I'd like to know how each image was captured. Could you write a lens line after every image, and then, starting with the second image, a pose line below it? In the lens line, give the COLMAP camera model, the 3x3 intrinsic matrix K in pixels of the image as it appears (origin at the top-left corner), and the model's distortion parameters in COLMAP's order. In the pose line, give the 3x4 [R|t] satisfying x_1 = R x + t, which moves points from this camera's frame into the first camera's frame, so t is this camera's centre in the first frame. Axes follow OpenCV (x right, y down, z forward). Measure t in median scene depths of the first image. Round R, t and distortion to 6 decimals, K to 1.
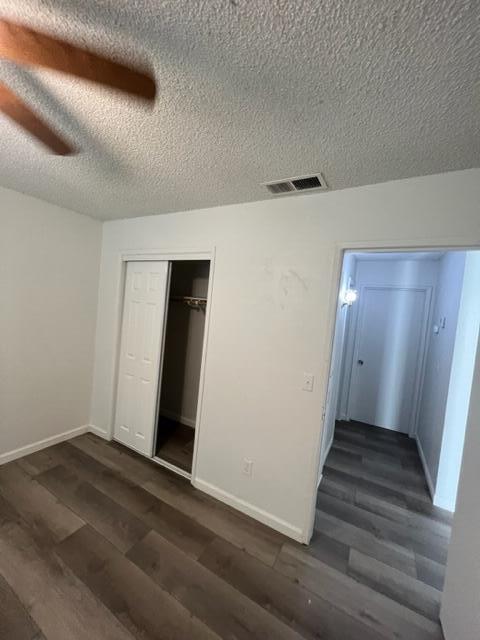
lens RADIAL K [[256.5, 0, 240.8], [0, 256.5, 318.8], [0, 0, 1]] dist [0.010107, -0.000419]
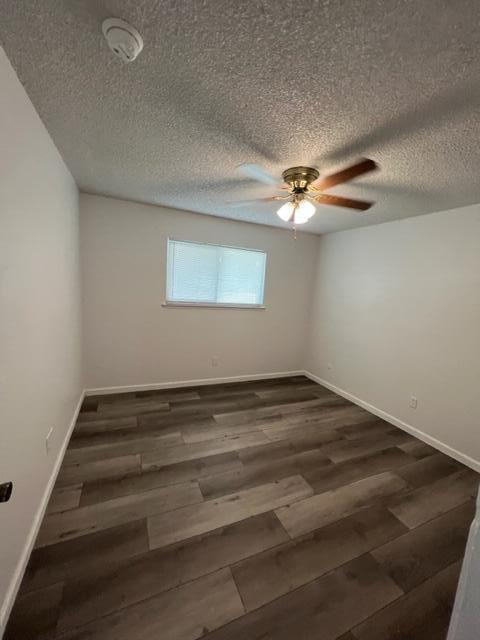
lens RADIAL K [[256.6, 0, 235.8], [0, 256.6, 317.3], [0, 0, 1]] dist [0.001132, 0.000722]
pose [[-0.599637, -0.037038, -0.799414, 0.680845], [-0.159927, 0.984325, 0.074356, 0.068407], [0.784129, 0.172434, -0.596161, 1.098424]]
